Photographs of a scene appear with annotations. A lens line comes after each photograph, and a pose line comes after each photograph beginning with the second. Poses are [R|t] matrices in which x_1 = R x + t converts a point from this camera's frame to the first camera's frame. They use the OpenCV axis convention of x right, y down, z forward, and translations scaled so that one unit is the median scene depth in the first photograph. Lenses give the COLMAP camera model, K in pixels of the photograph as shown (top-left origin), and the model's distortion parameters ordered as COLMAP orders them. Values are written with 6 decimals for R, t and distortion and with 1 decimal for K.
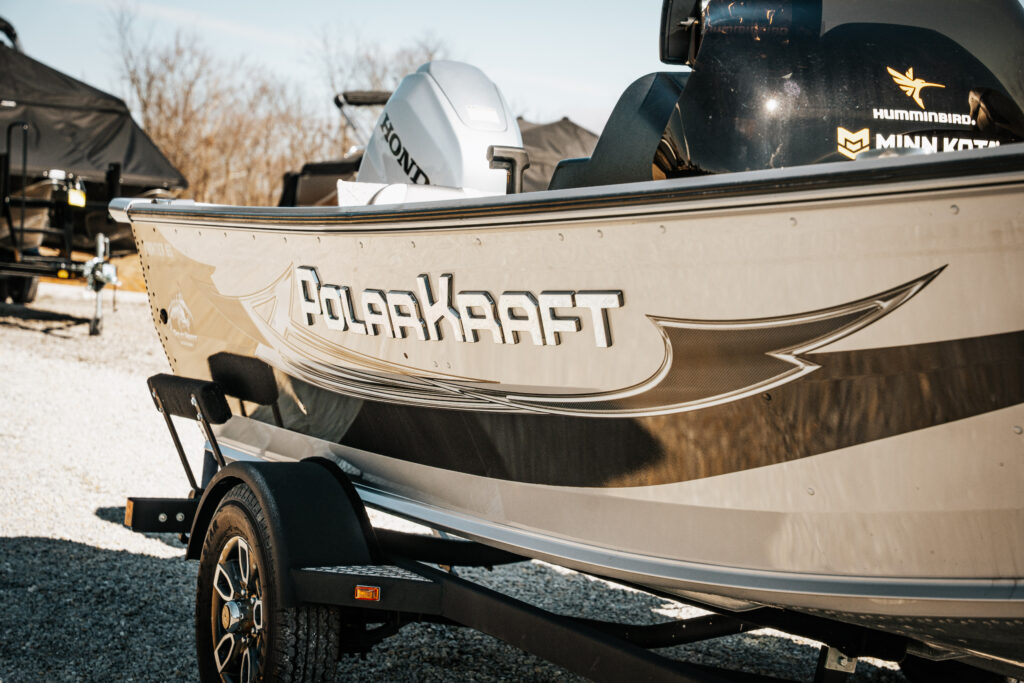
lens RADIAL K [[1938.5, 0, 512.0], [0, 1938.5, 341.5], [0, 0, 1]] dist [0.339936, 0.090740]
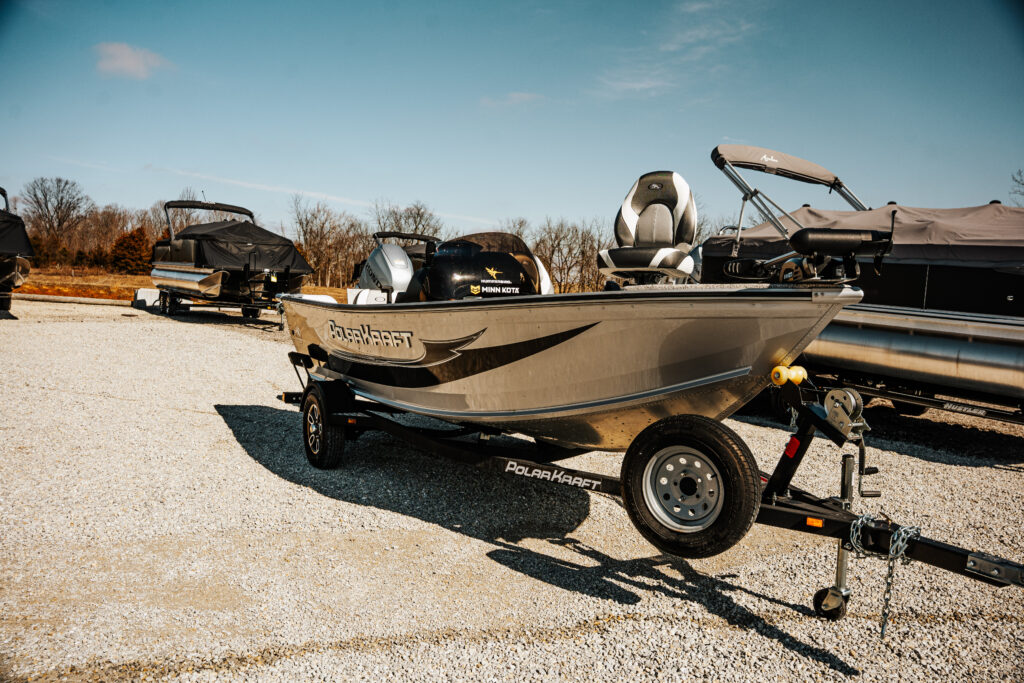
lens RADIAL K [[792.4, 0, 512.0], [0, 792.4, 341.5], [0, 0, 1]] dist [-0.157934, 0.207257]
pose [[0.997371, -0.017965, 0.070208, 0.070201], [0.016407, 0.999608, 0.022707, -0.019727], [-0.070588, -0.021495, 0.997274, -0.219320]]
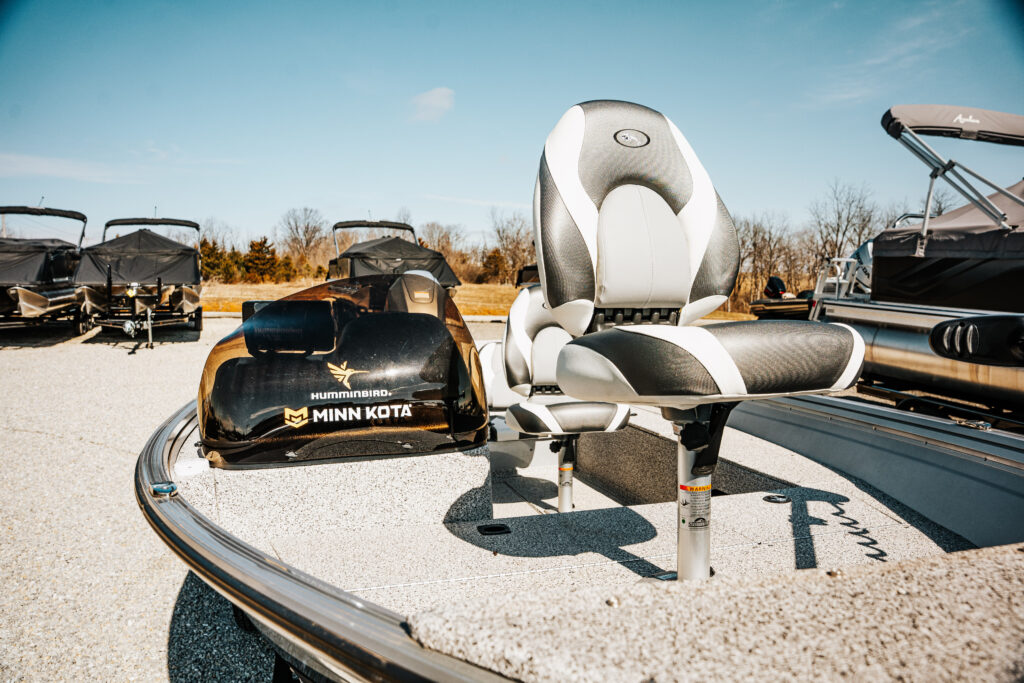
lens RADIAL K [[698.9, 0, 512.0], [0, 698.9, 341.5], [0, 0, 1]] dist [-0.168968, 0.131282]
pose [[0.981268, -0.044601, -0.187415, 0.225405], [0.051311, 0.998198, 0.031101, -0.085792], [0.185690, -0.040135, 0.981788, 0.259312]]
